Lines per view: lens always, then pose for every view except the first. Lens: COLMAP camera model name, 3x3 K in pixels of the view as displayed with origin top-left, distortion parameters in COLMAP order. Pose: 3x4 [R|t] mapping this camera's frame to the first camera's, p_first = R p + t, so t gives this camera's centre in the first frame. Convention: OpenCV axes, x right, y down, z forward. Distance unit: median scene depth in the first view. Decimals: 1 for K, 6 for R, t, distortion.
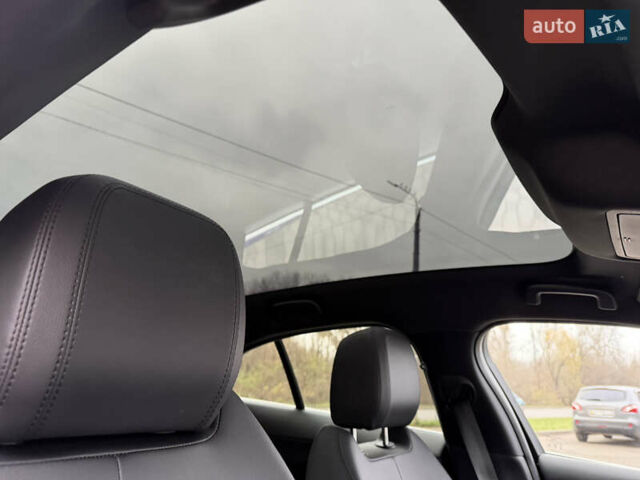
lens RADIAL K [[460.4, 0, 320.0], [0, 460.4, 240.0], [0, 0, 1]] dist [-0.002249, -0.004447]
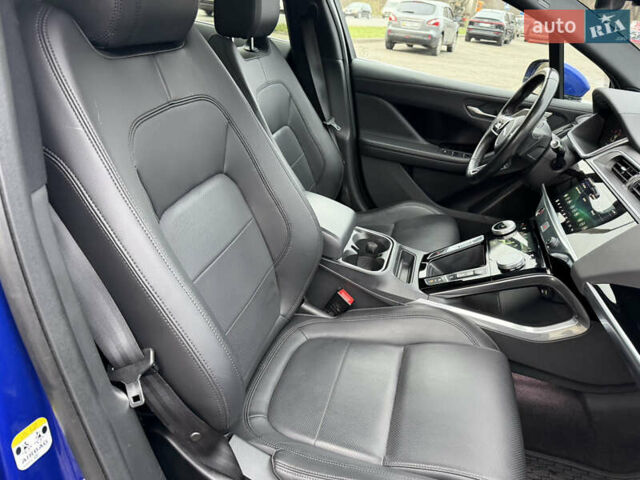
lens RADIAL K [[451.3, 0, 320.0], [0, 451.3, 240.0], [0, 0, 1]] dist [0.059605, -0.138971]
pose [[0.941683, -0.107115, 0.318999, -0.137142], [-0.160207, 0.690940, 0.704936, -0.130121], [-0.295918, -0.714932, 0.633486, -0.282994]]
